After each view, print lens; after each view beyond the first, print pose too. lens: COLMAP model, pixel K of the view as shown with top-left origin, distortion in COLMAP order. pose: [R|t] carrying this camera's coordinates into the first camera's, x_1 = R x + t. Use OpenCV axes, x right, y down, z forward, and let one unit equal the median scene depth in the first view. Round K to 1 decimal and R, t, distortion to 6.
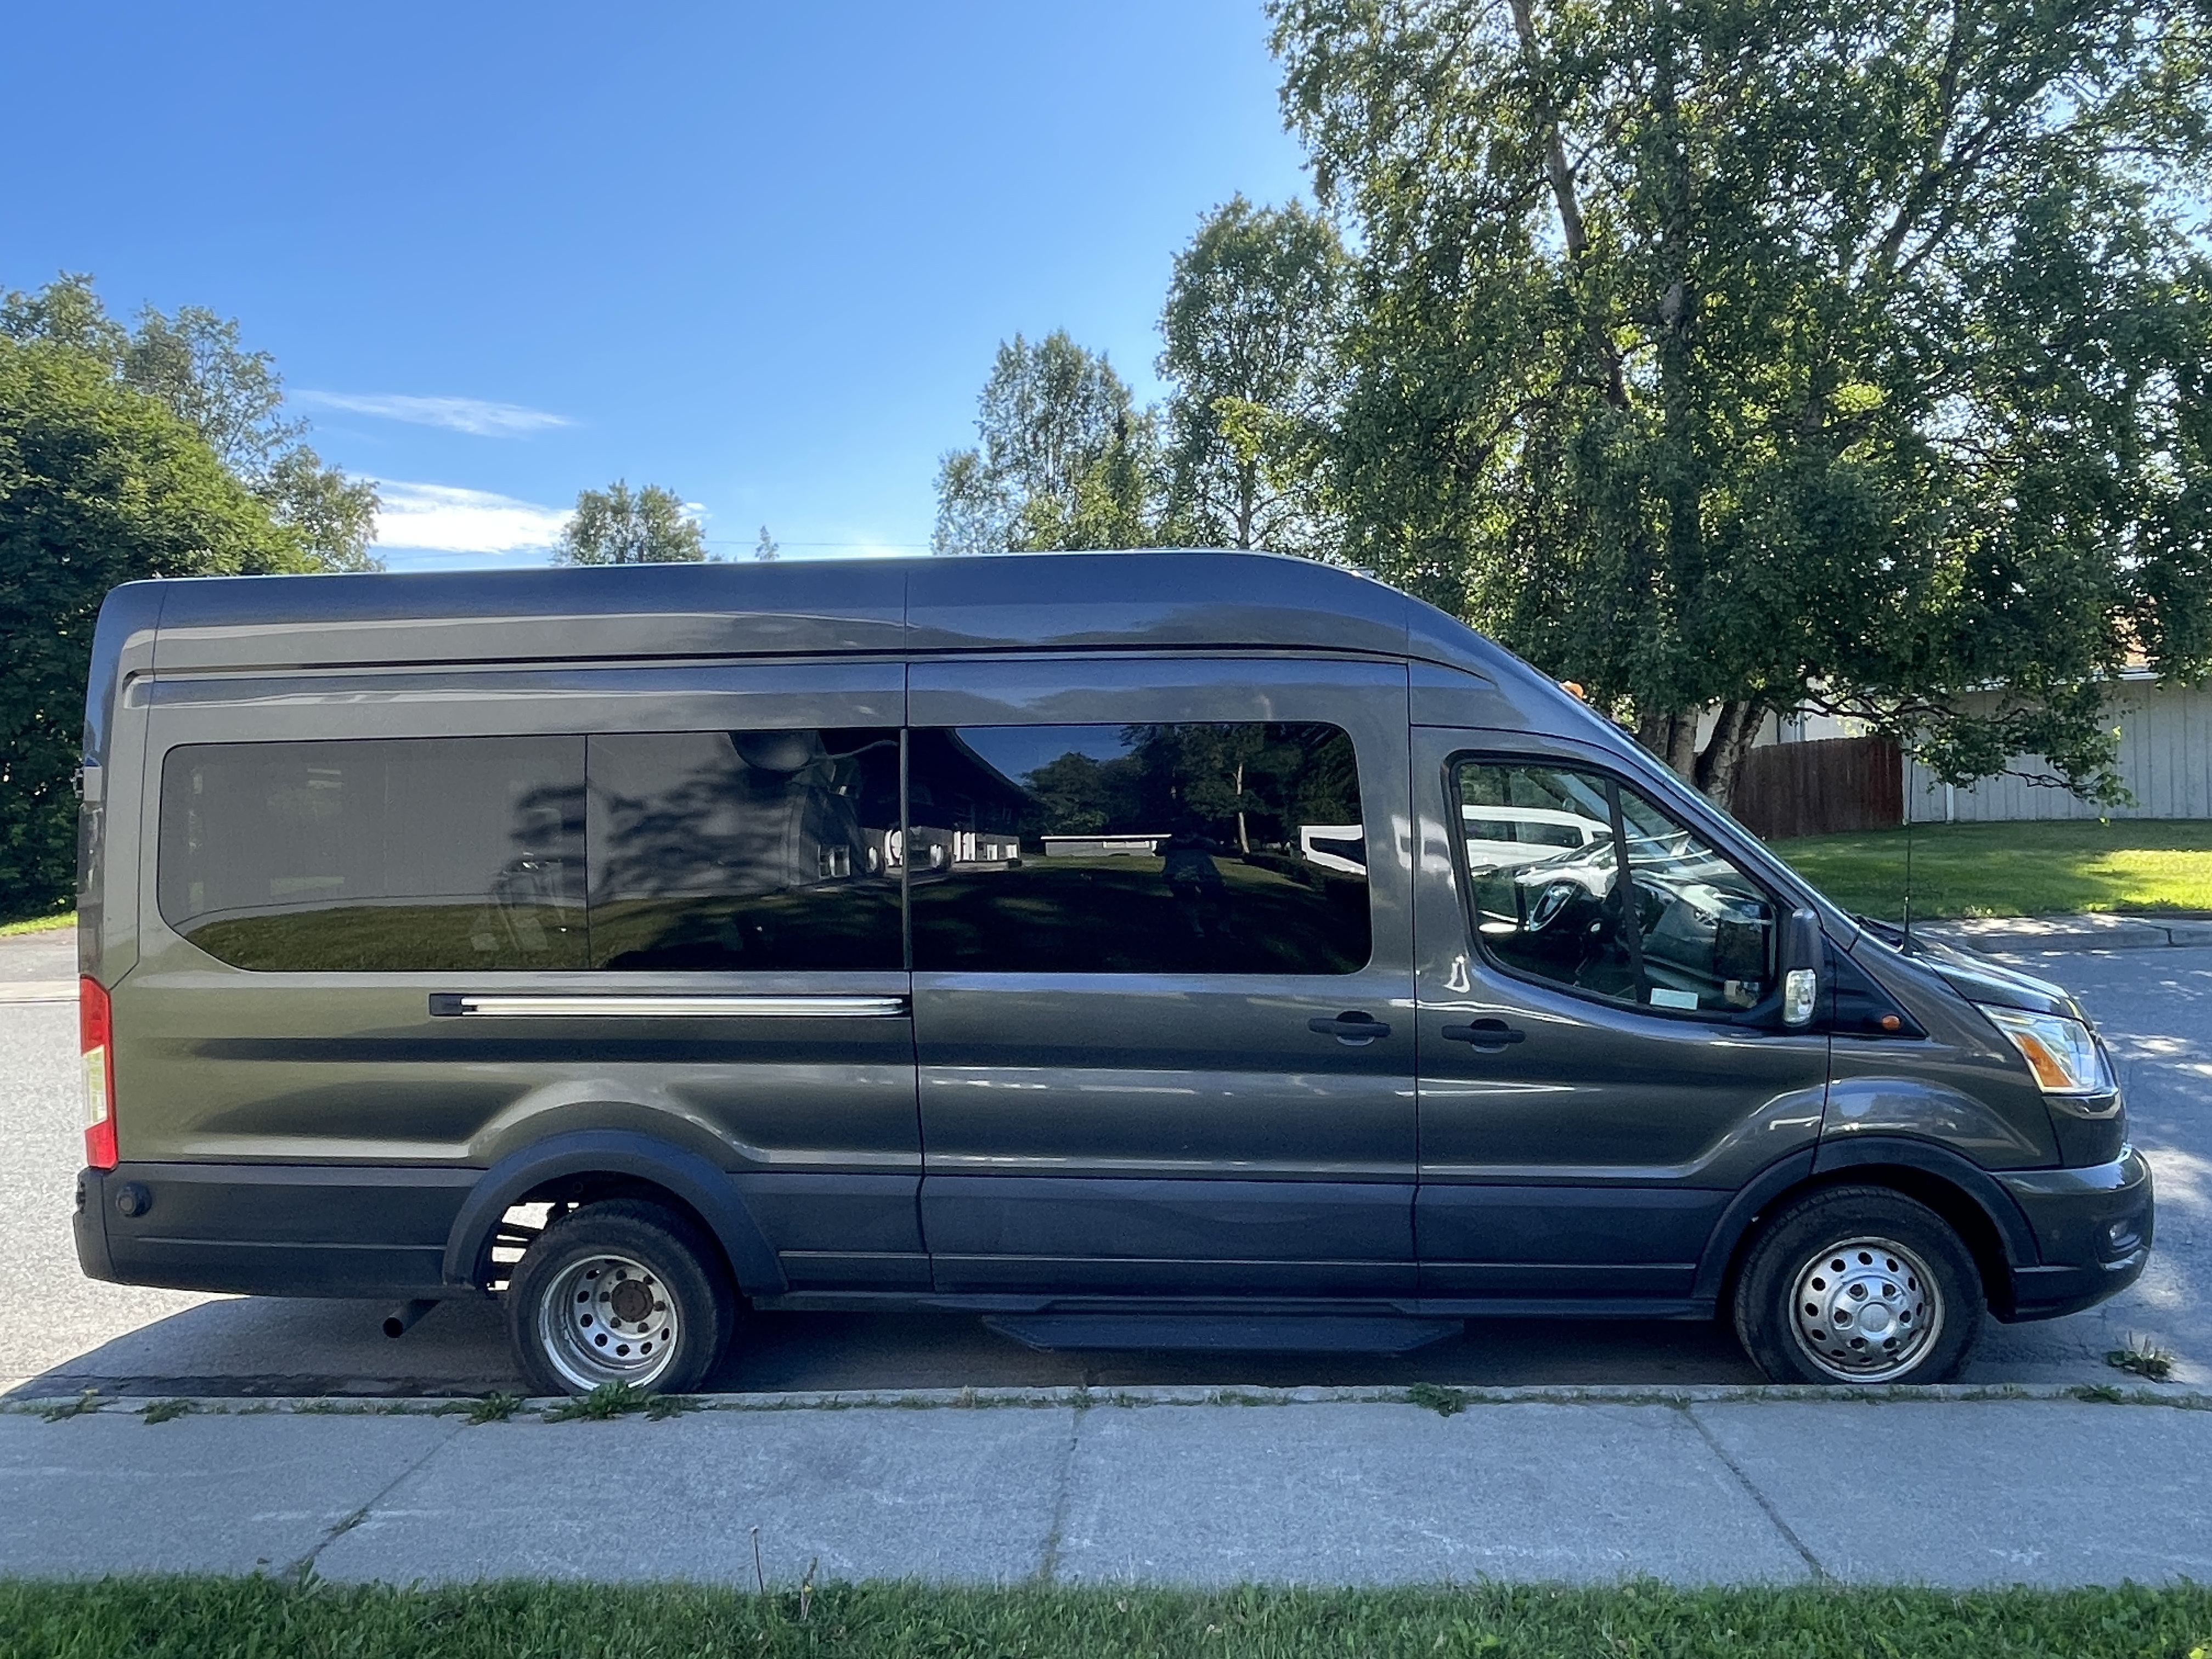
lens RADIAL K [[1556.6, 0, 1112.3], [0, 1556.6, 819.3], [0, 0, 1]] dist [0.015627, -0.031293]
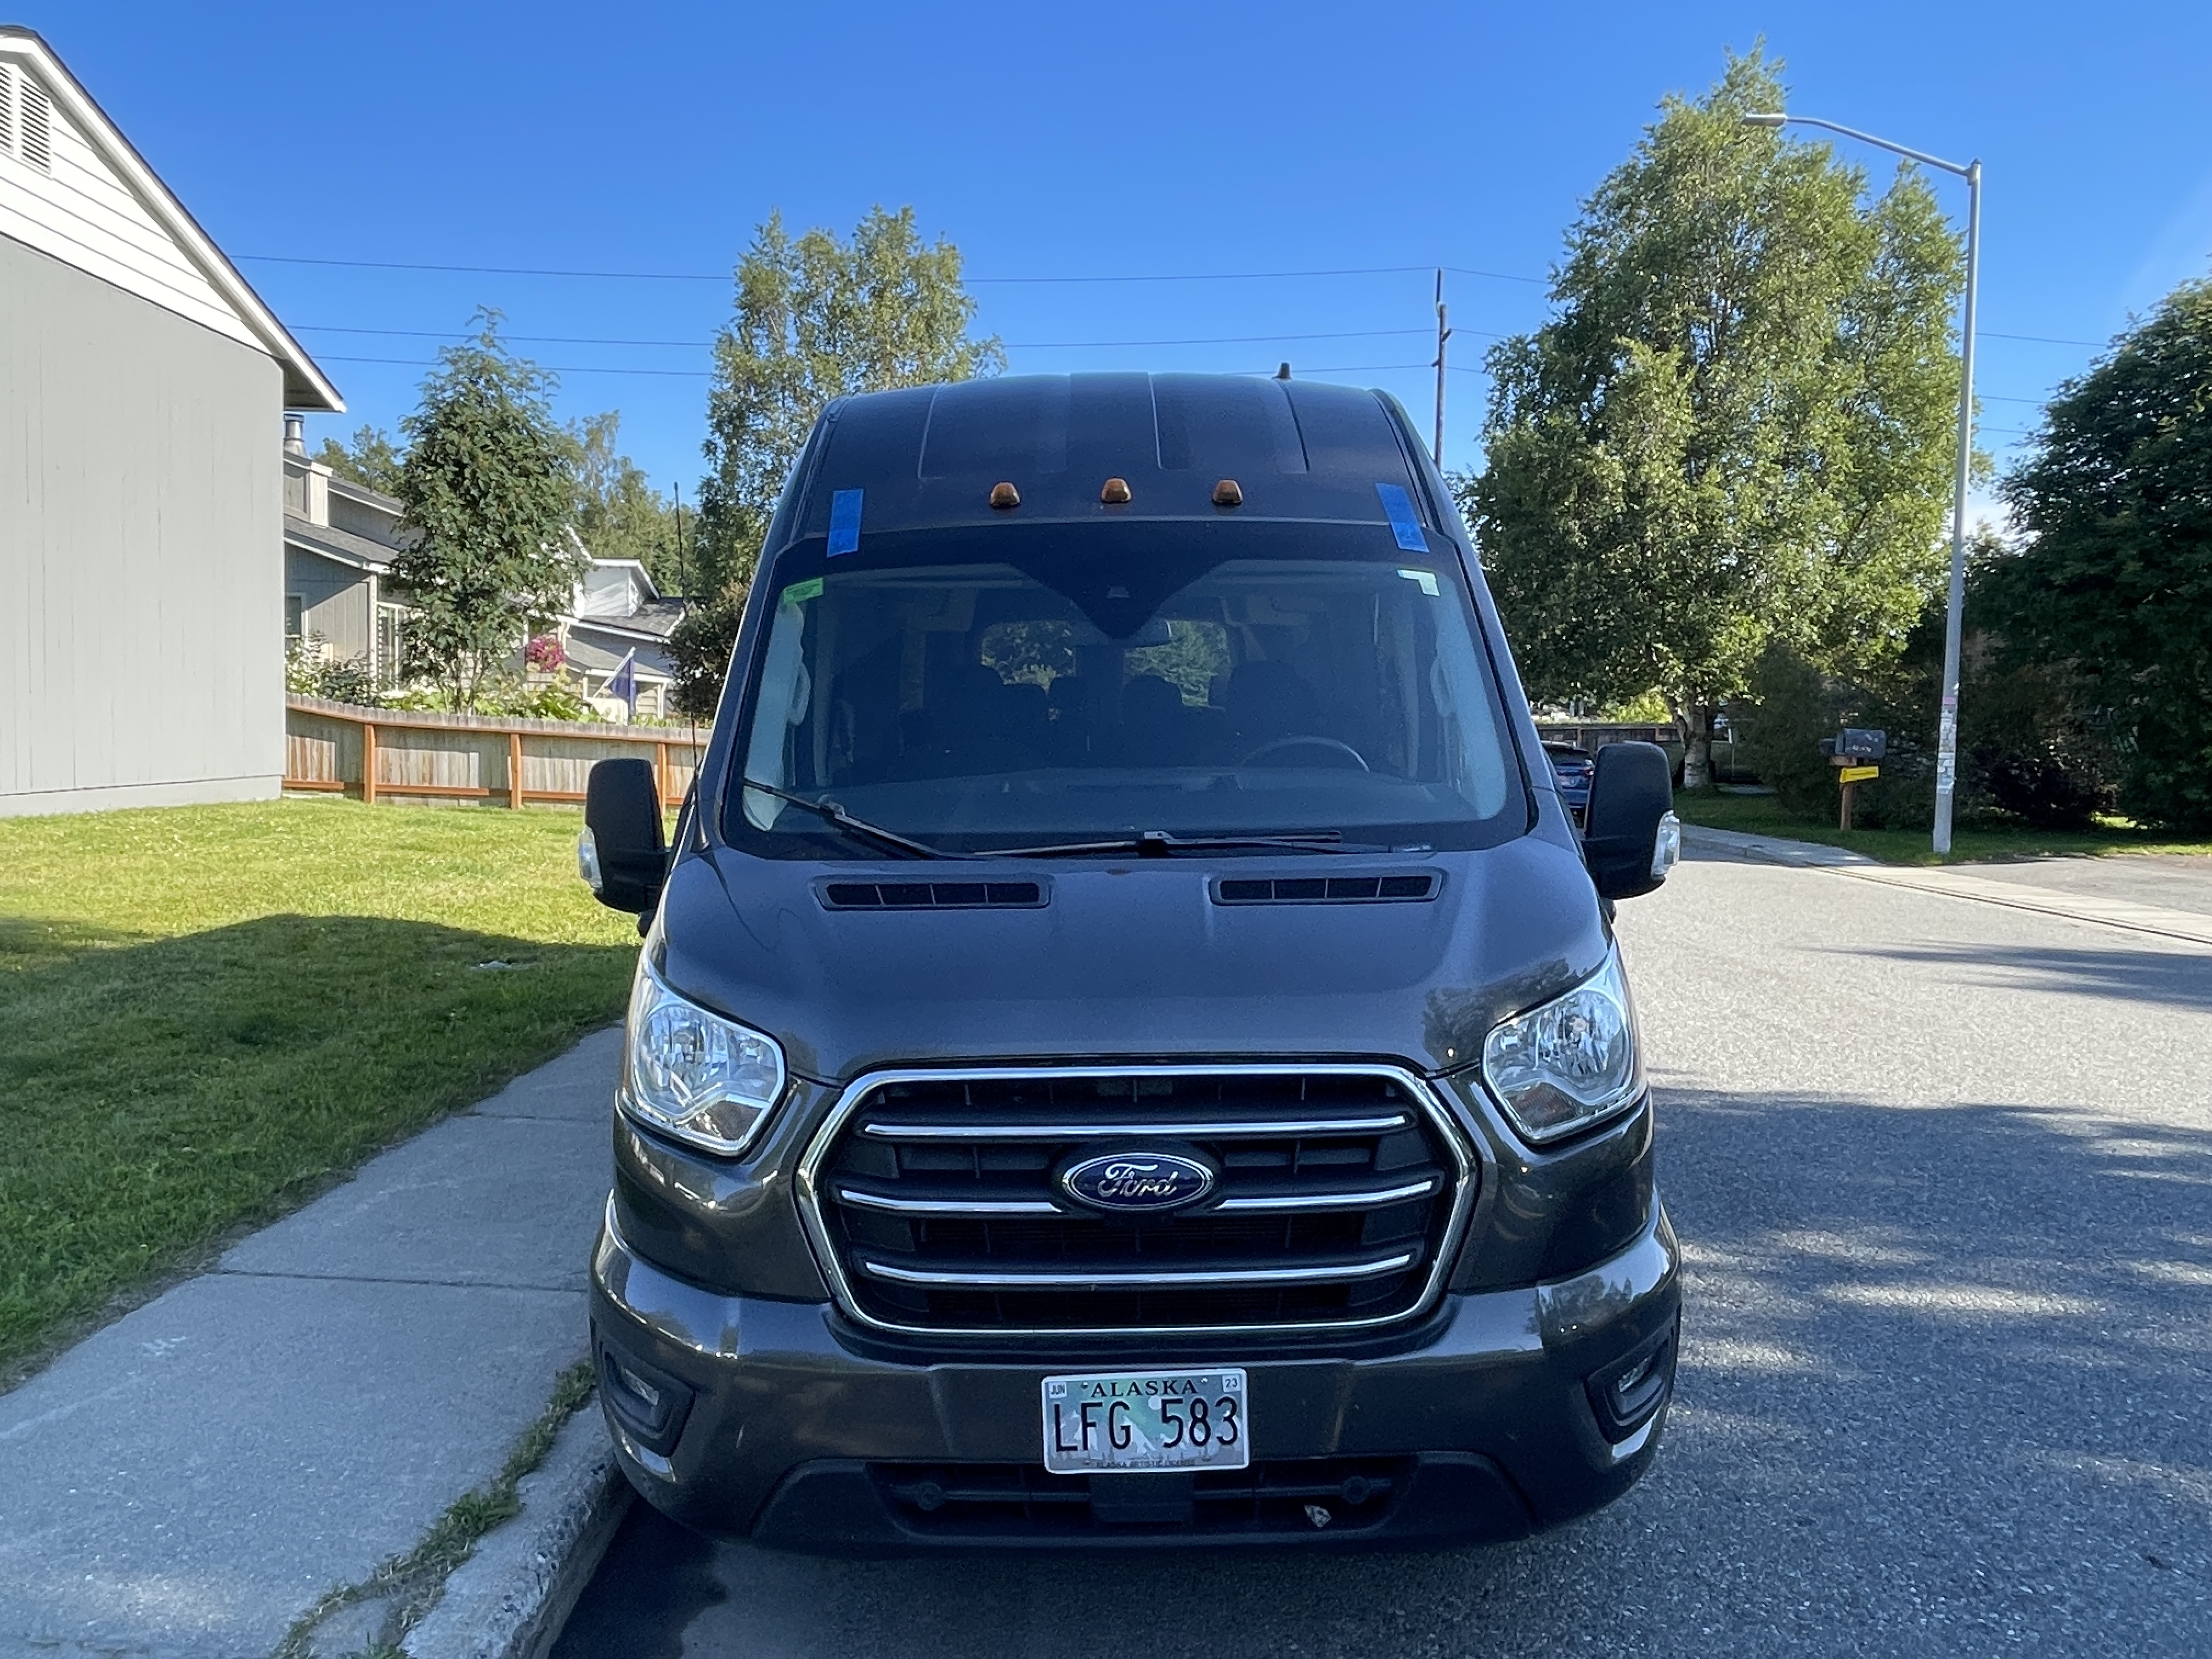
lens RADIAL K [[1556.6, 0, 1112.3], [0, 1556.6, 819.3], [0, 0, 1]] dist [0.015627, -0.031293]
pose [[0.129119, 0.097028, -0.986871, 1.214087], [-0.053180, 0.994447, 0.090815, 0.000118], [0.990202, 0.040756, 0.133562, 1.085314]]
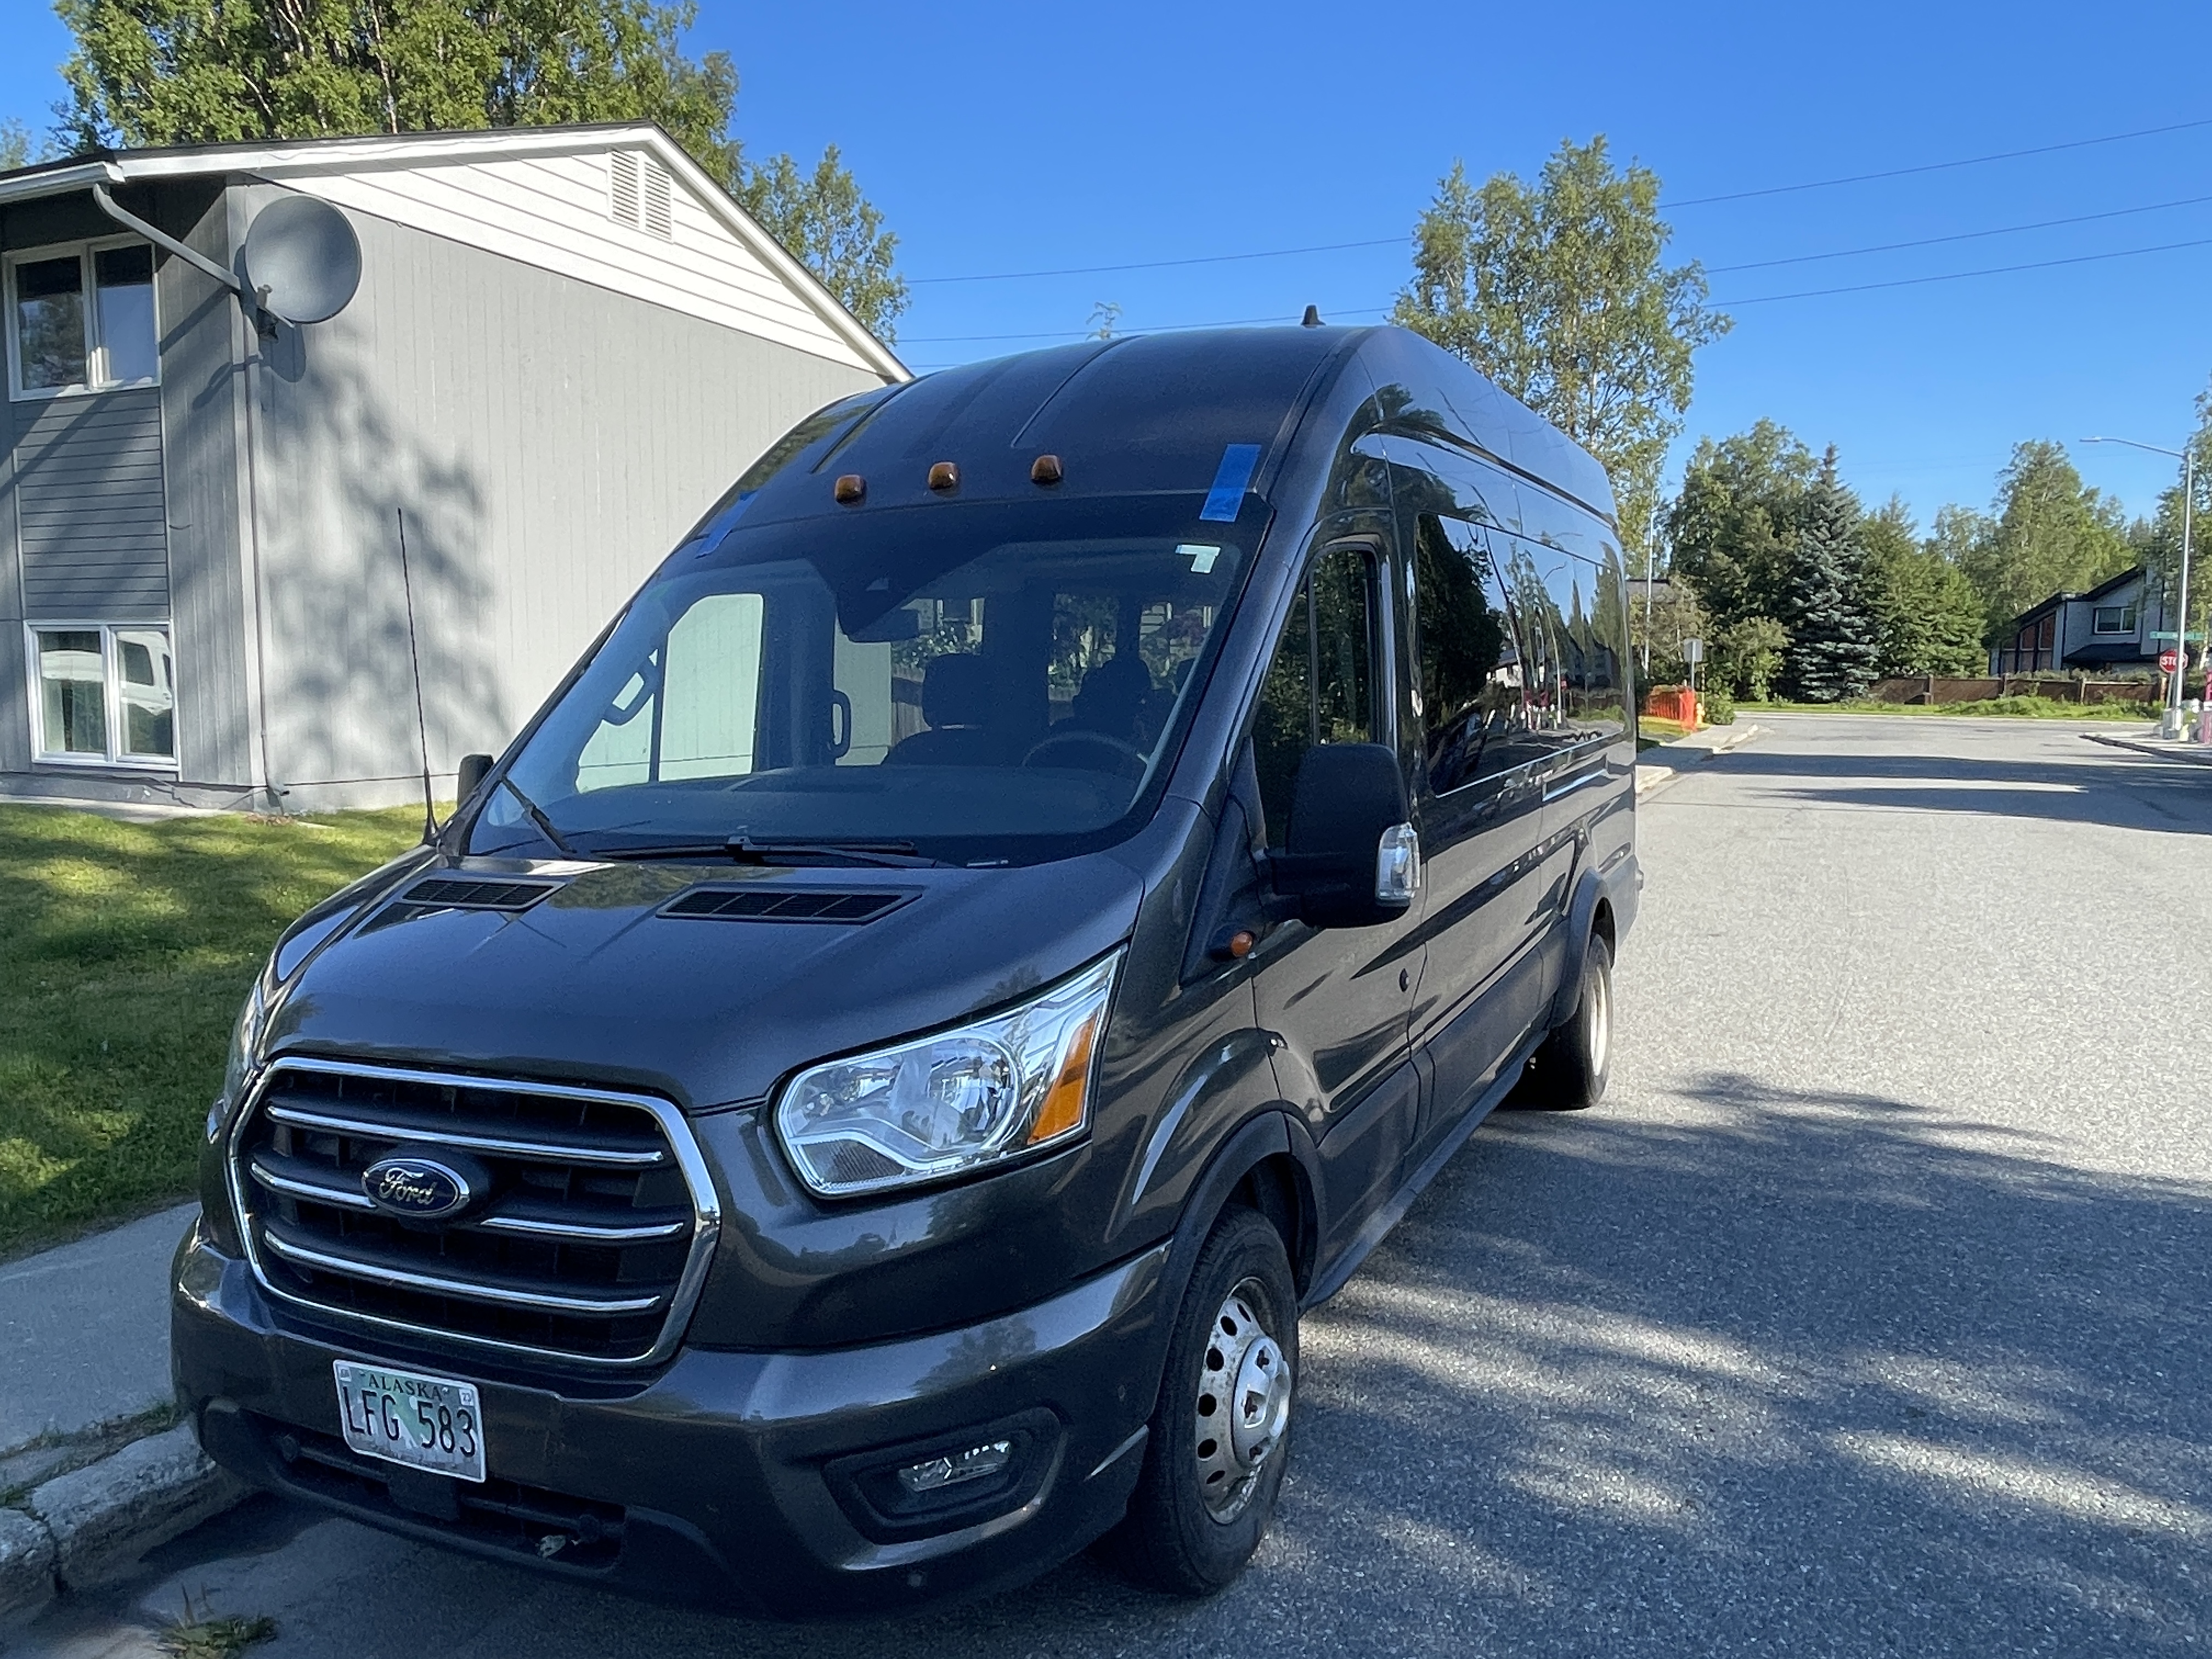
lens RADIAL K [[1569.0, 0, 1106.0], [0, 1569.0, 829.5], [0, 0, 1]] dist [0.004478, -0.010579]
pose [[-0.308524, 0.124074, -0.943090, 1.133676], [-0.021013, 0.990326, 0.137162, -0.031806], [0.950985, 0.062135, -0.302932, 1.537895]]
